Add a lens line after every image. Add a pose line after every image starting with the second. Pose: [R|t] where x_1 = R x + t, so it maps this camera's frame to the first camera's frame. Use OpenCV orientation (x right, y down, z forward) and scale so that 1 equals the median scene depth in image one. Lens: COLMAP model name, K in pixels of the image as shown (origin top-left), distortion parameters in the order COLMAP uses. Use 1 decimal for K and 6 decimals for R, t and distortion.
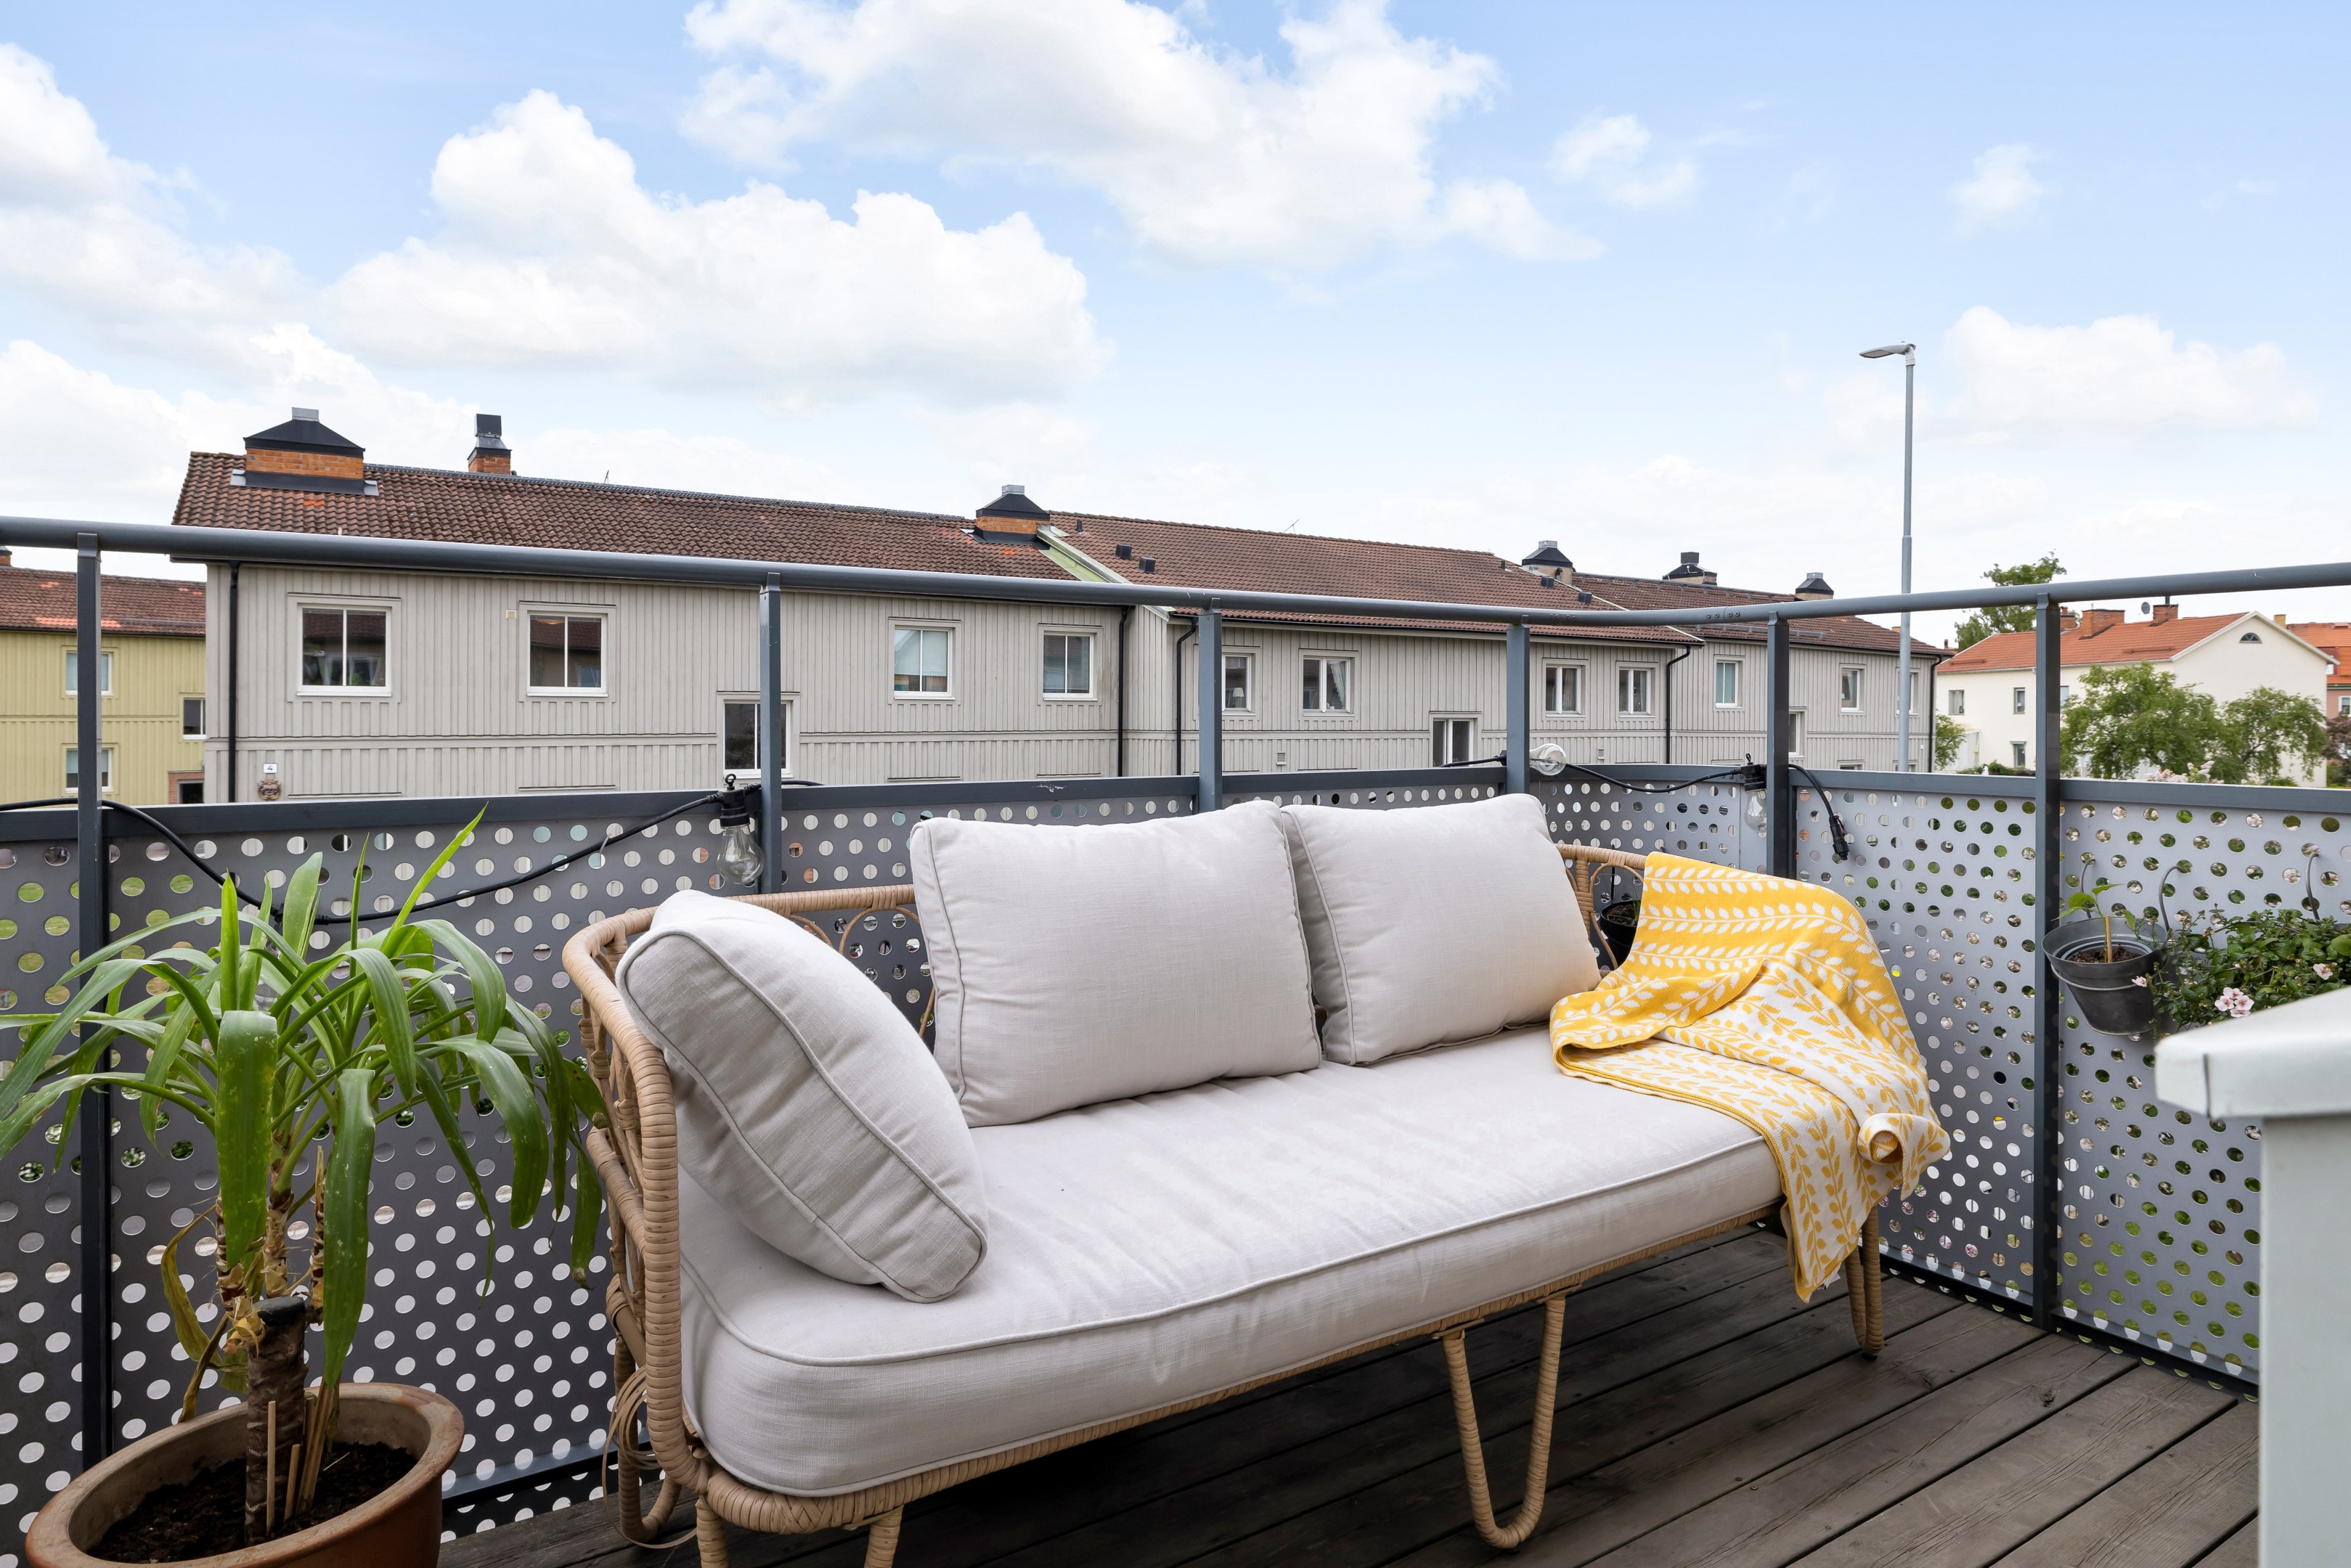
lens RADIAL K [[1636.9, 0, 1185.5], [0, 1636.9, 718.0], [0, 0, 1]] dist [0.000145, 0.001192]
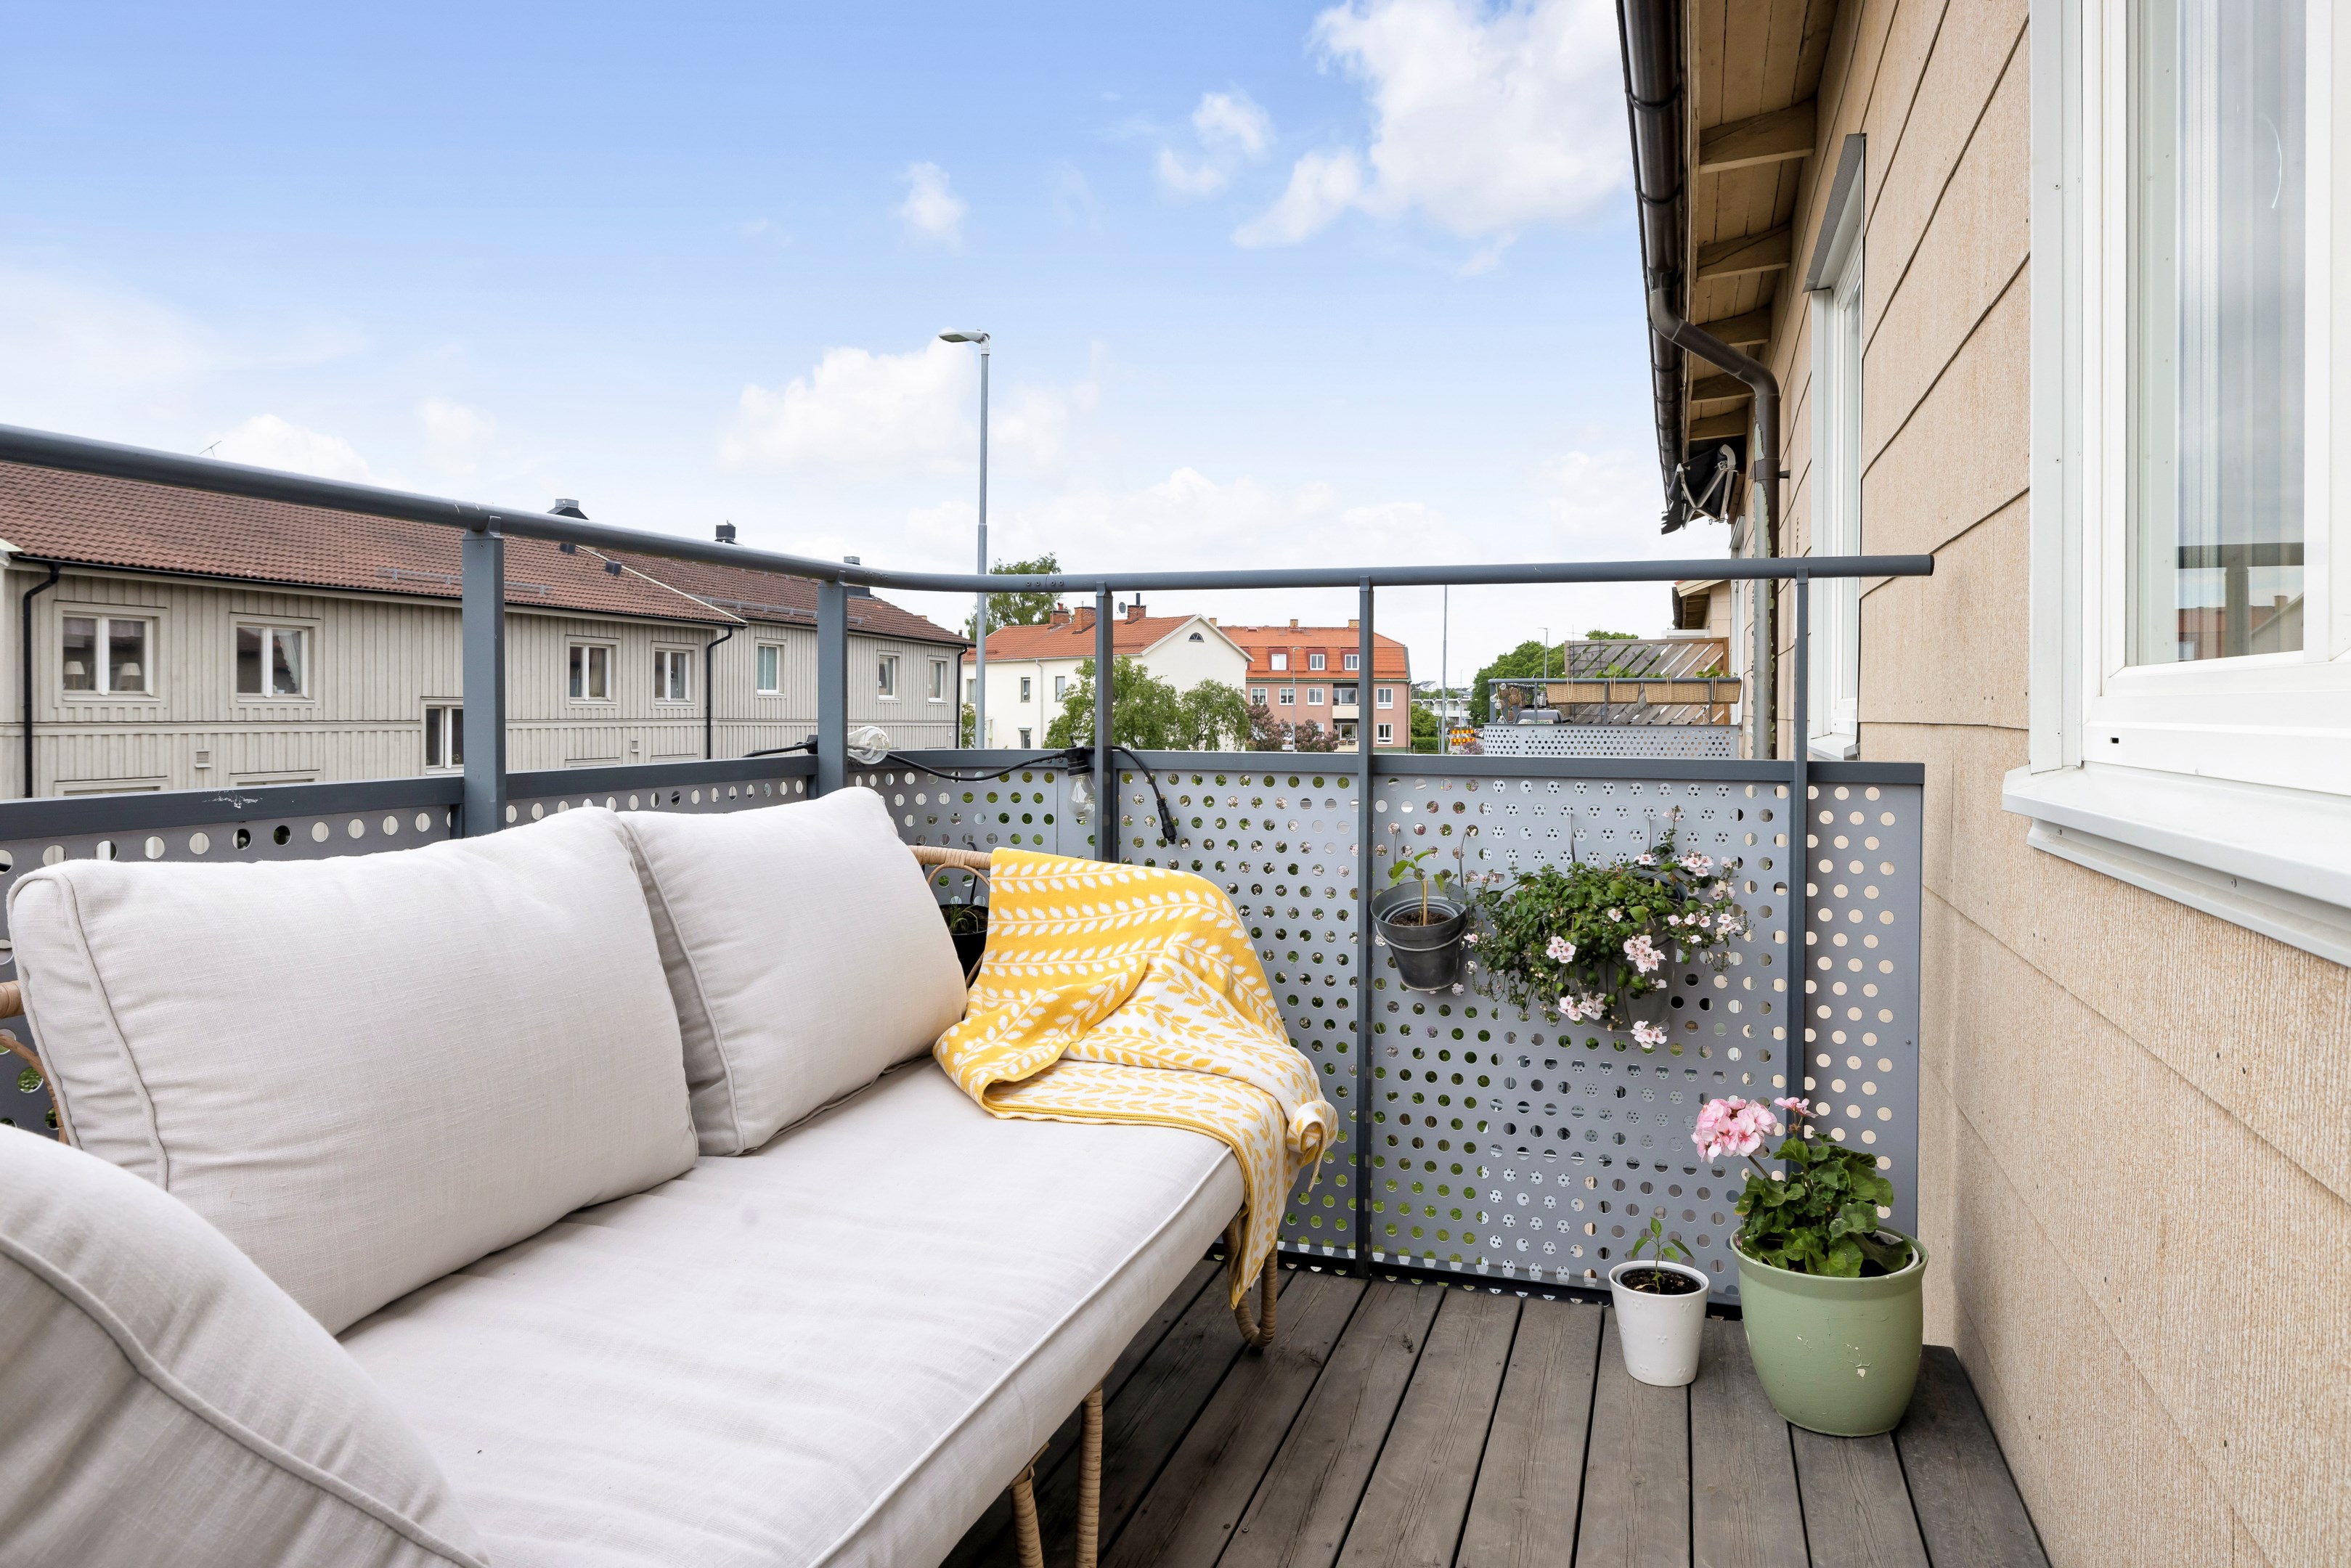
lens RADIAL K [[1596.4, 0, 1172.3], [0, 1596.4, 738.1], [0, 0, 1]] dist [-0.004595, 0.004189]
pose [[0.716985, -0.011364, 0.696996, -0.262866], [0.002076, 0.999897, 0.014167, 0.011514], [-0.697086, -0.008710, 0.716935, 0.341504]]
